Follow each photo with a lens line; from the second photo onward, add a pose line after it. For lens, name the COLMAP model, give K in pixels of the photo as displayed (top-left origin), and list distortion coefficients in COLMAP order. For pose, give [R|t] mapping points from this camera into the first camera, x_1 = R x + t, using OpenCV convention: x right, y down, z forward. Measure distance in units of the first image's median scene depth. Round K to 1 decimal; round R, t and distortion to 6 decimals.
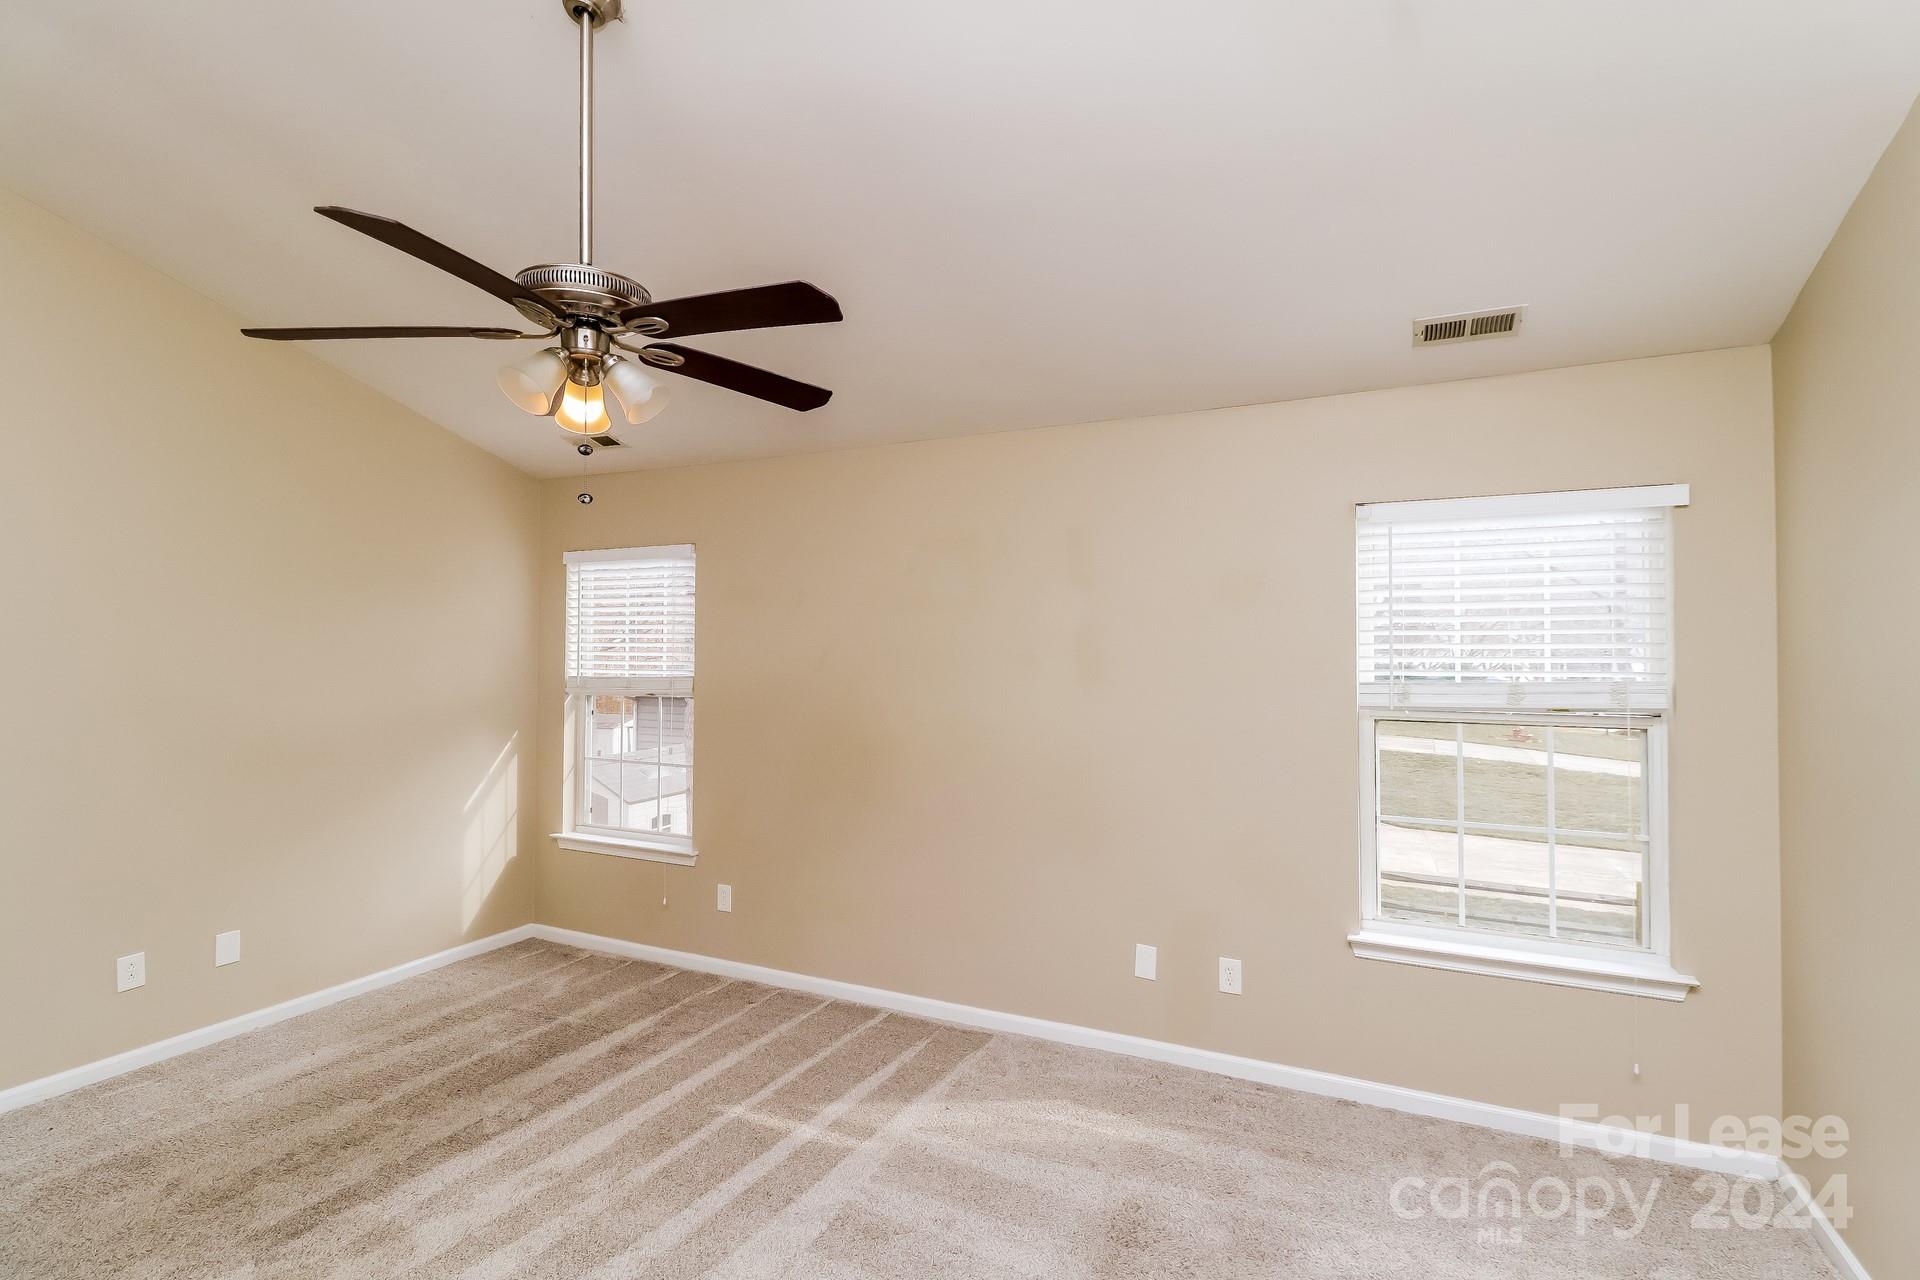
lens RADIAL K [[913.4, 0, 965.4], [0, 913.4, 633.0], [0, 0, 1]] dist [0.005549, -0.005574]
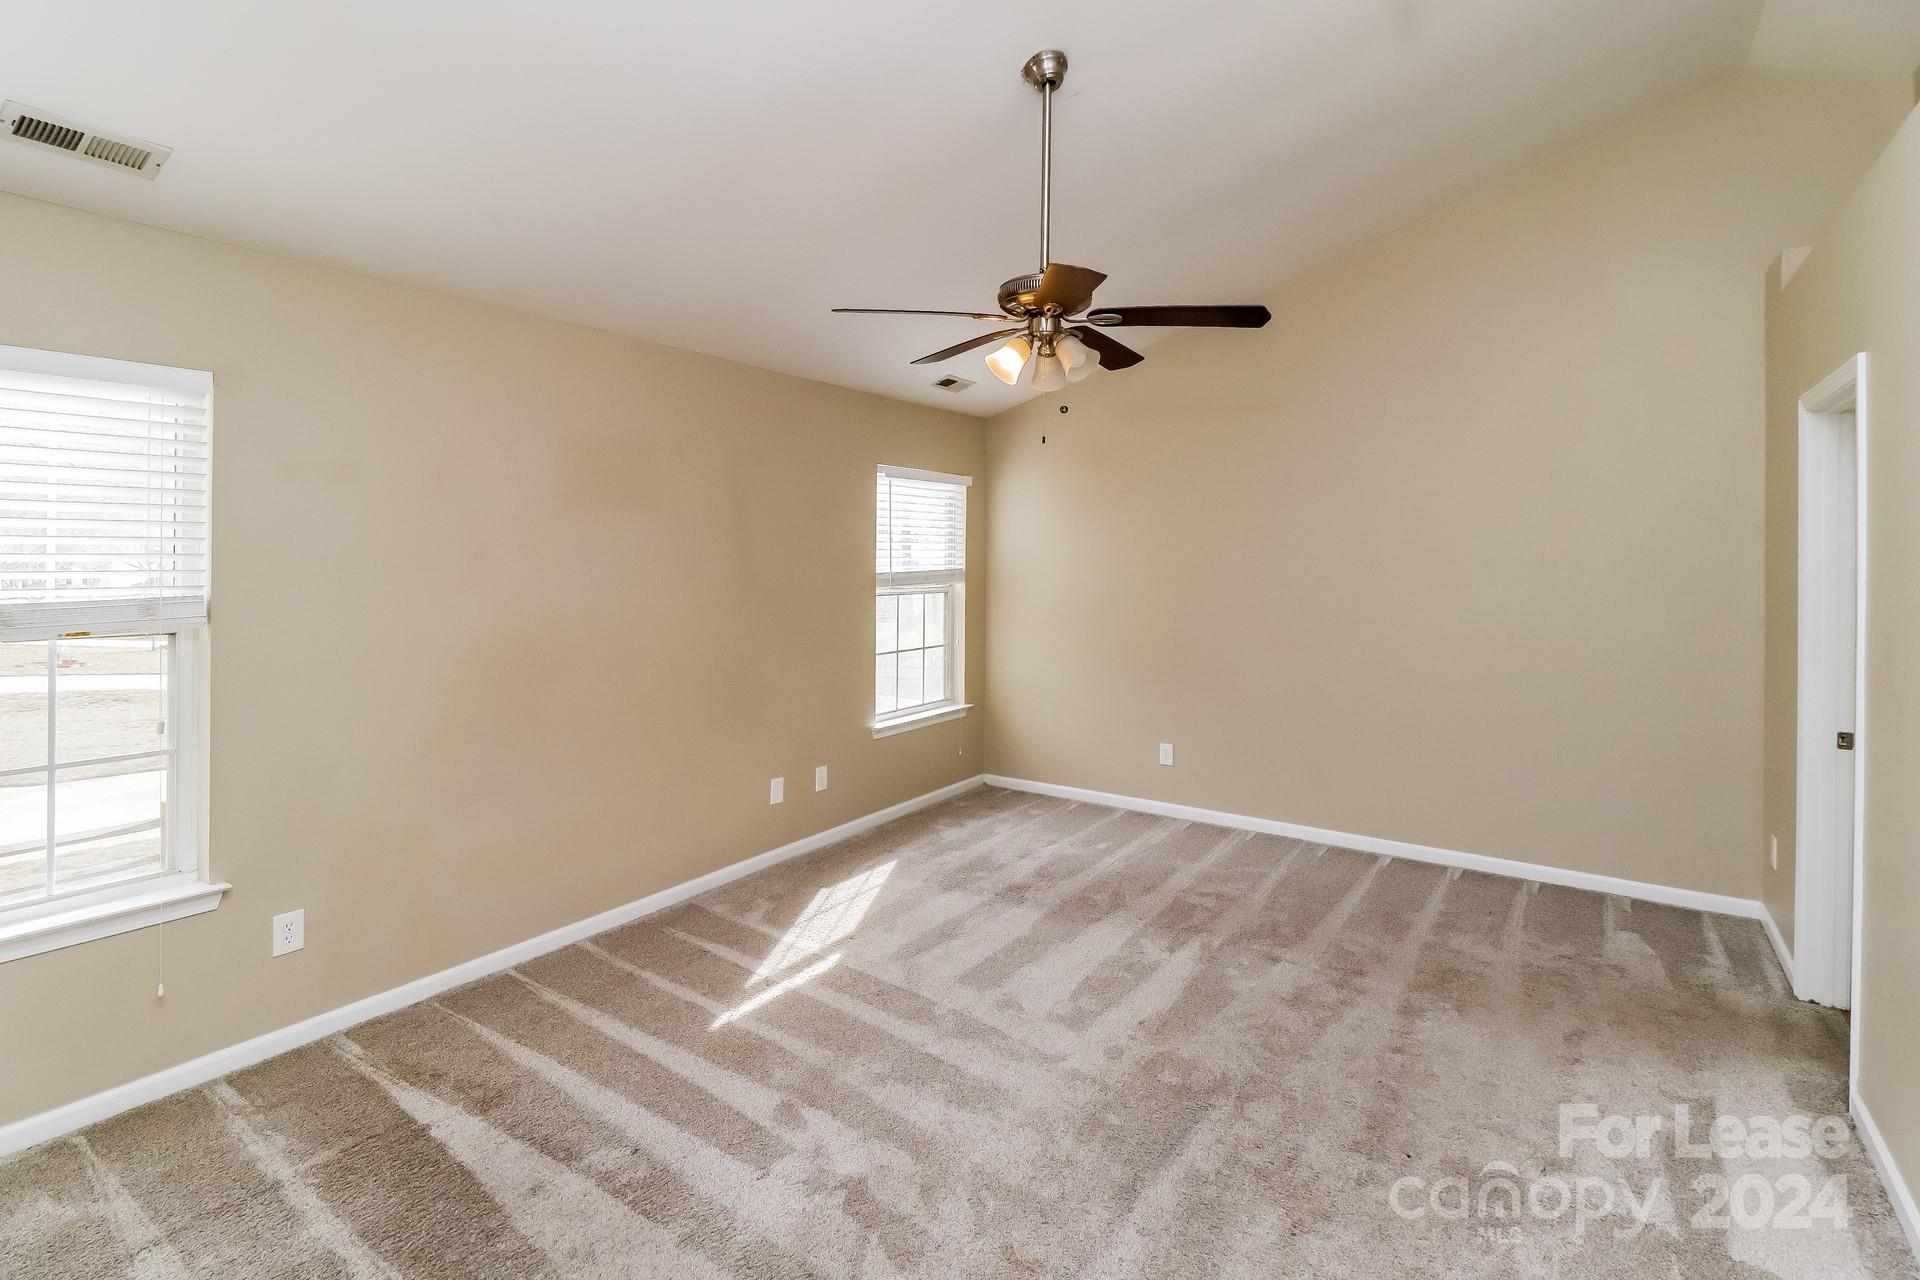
lens RADIAL K [[913.4, 0, 975.7], [0, 913.4, 570.0], [0, 0, 1]] dist [0.005549, -0.005574]
pose [[0.143736, -0.014303, 0.989513, -0.984080], [-0.015715, 0.999736, 0.016734, 0.015915], [-0.989491, -0.017955, 0.143473, 0.500693]]
